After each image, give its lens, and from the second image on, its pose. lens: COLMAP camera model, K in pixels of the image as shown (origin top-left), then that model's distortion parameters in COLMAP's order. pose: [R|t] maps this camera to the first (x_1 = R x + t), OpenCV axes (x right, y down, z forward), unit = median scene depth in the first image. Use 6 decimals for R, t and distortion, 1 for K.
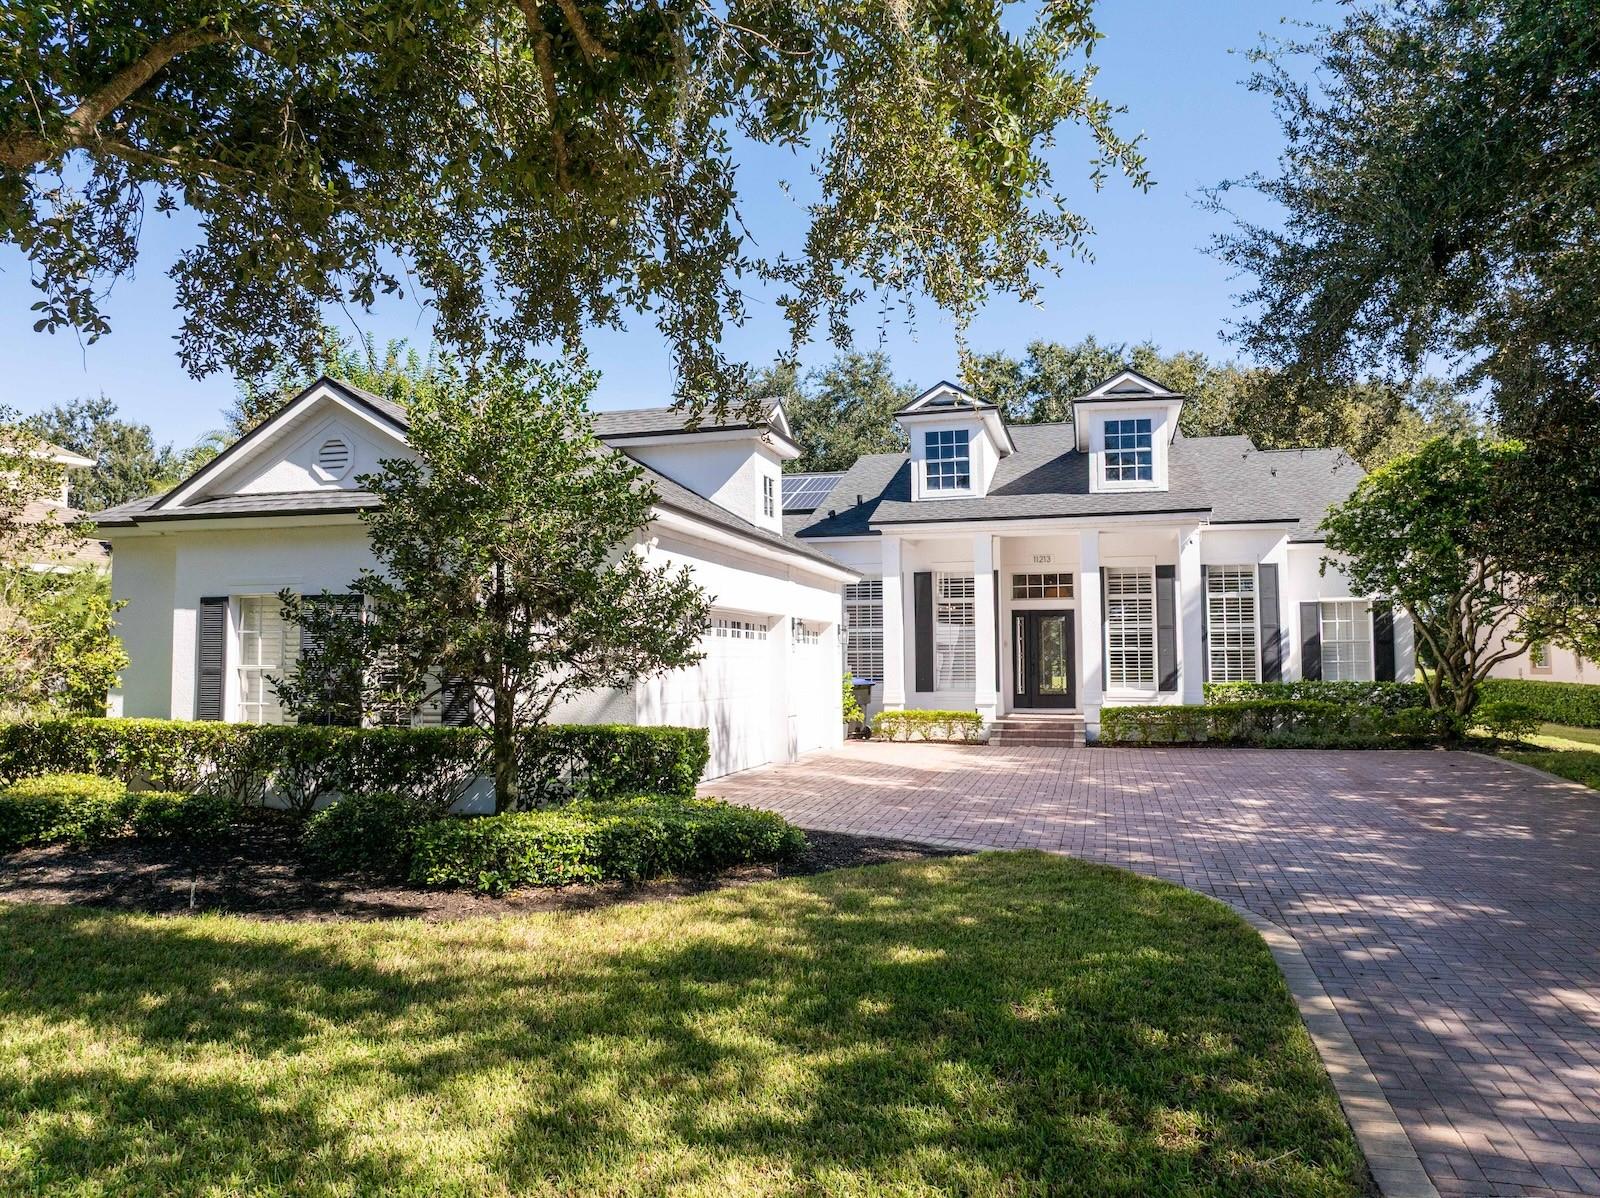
lens RADIAL K [[1133.0, 0, 800.0], [0, 1133.0, 599.0], [0, 0, 1]] dist [-0.030340, 0.000724]
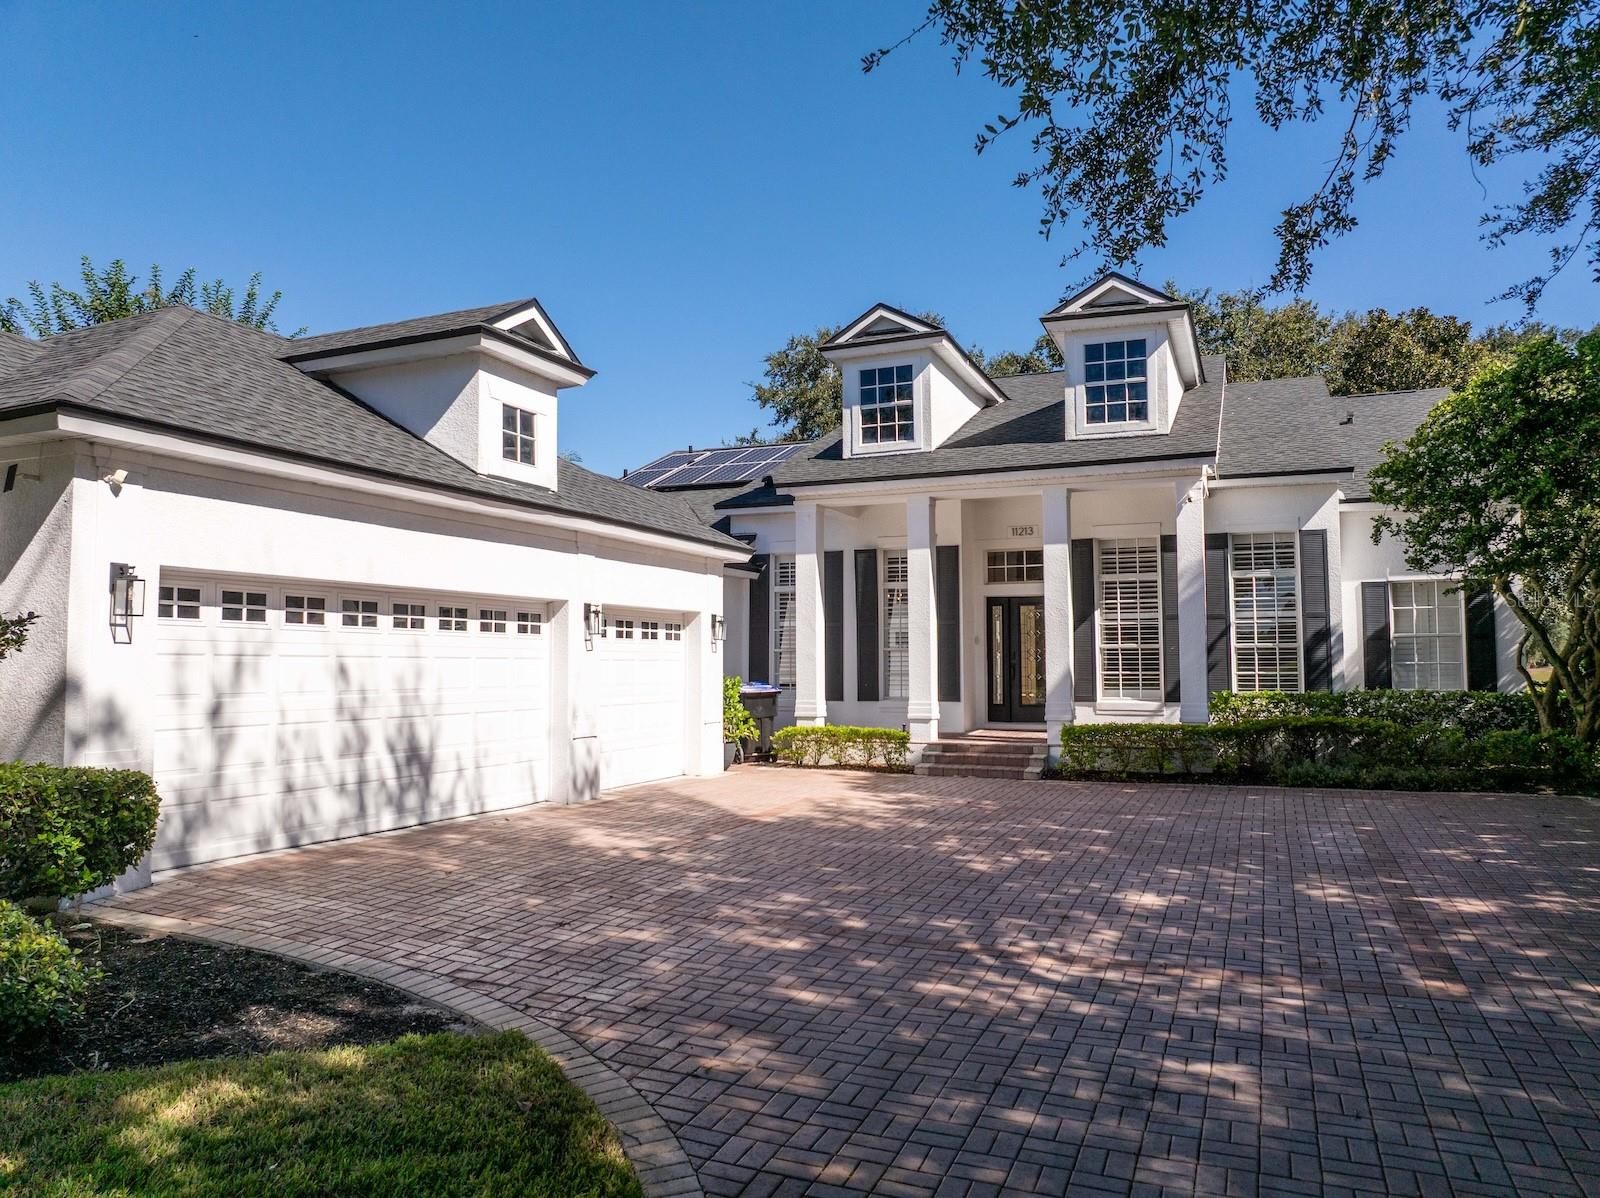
lens RADIAL K [[1122.4, 0, 800.0], [0, 1122.4, 599.0], [0, 0, 1]] dist [-0.040390, 0.005796]
pose [[0.990576, -0.006307, -0.136818, 0.187577], [0.006320, 0.999980, -0.000342, 0.012007], [0.136818, -0.000526, 0.990596, 0.240830]]
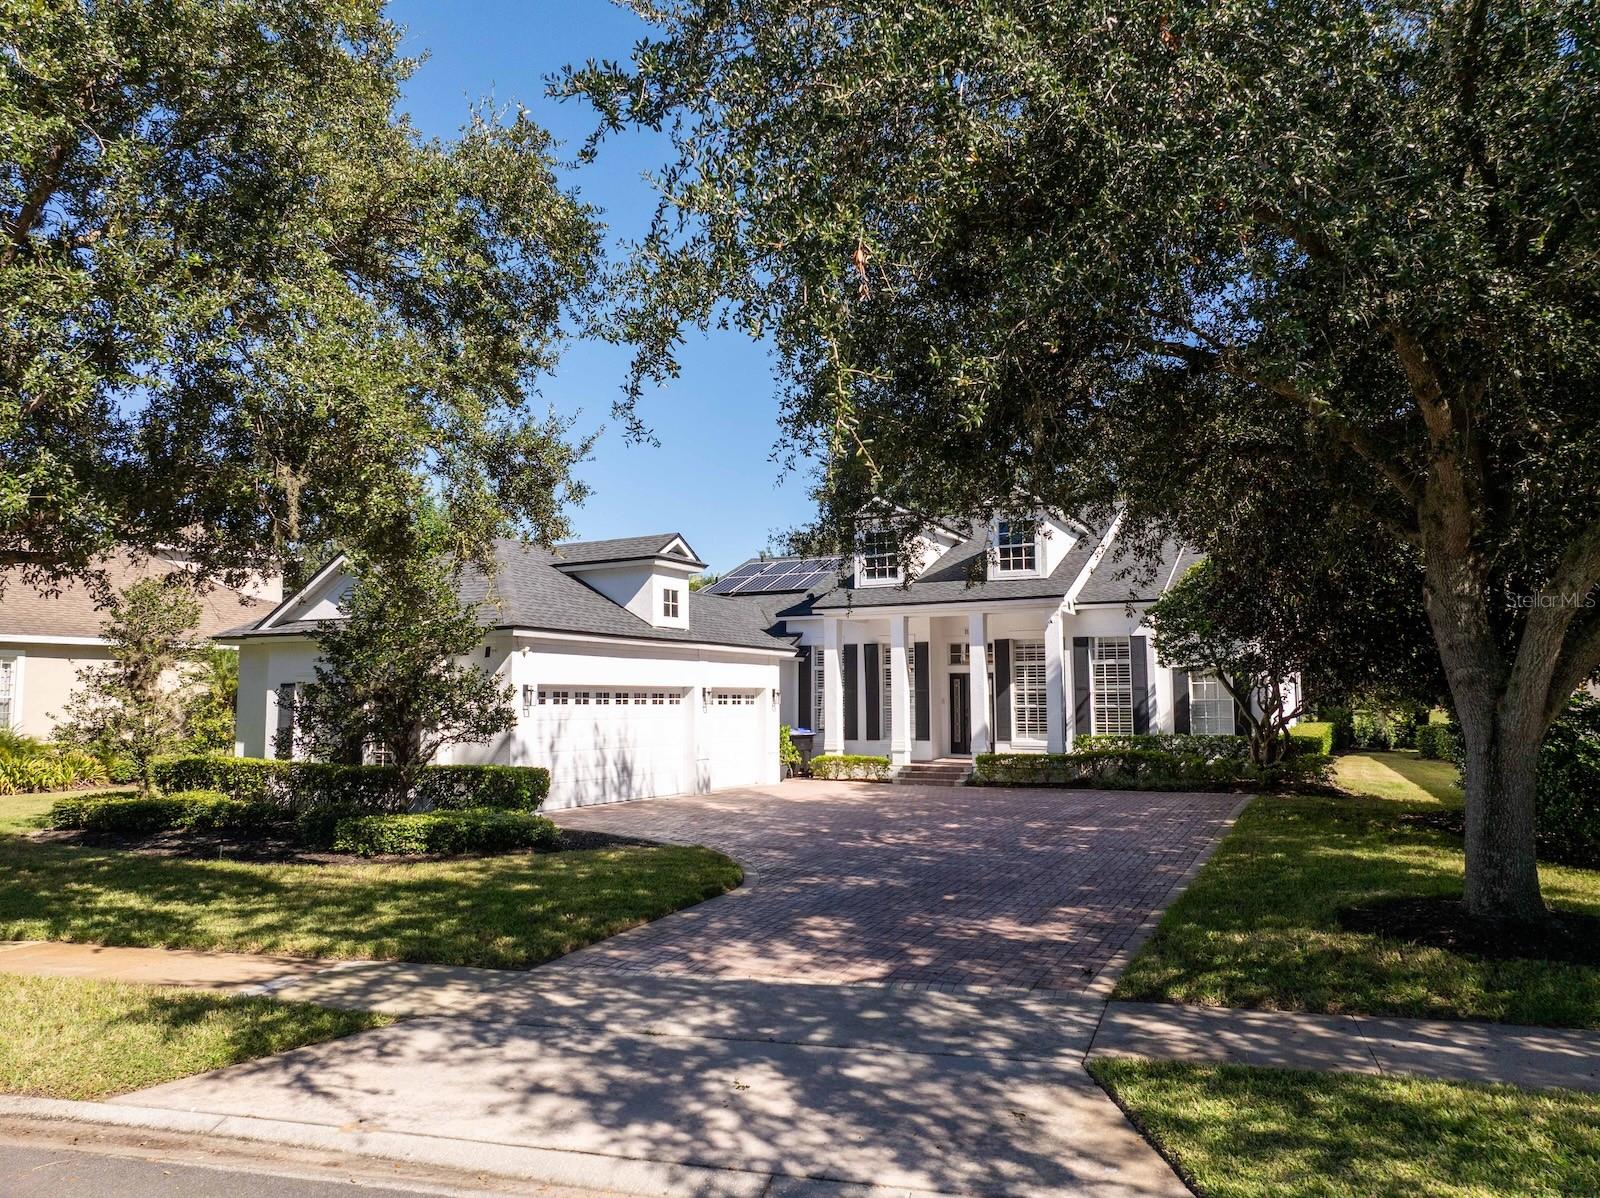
lens RADIAL K [[1133.0, 0, 800.0], [0, 1133.0, 599.0], [0, 0, 1]] dist [-0.030340, 0.000724]
pose [[0.979294, -0.018579, -0.201590, 0.314052], [0.011880, 0.999338, -0.034389, -0.034383], [0.202096, 0.031282, 0.978866, -0.263653]]
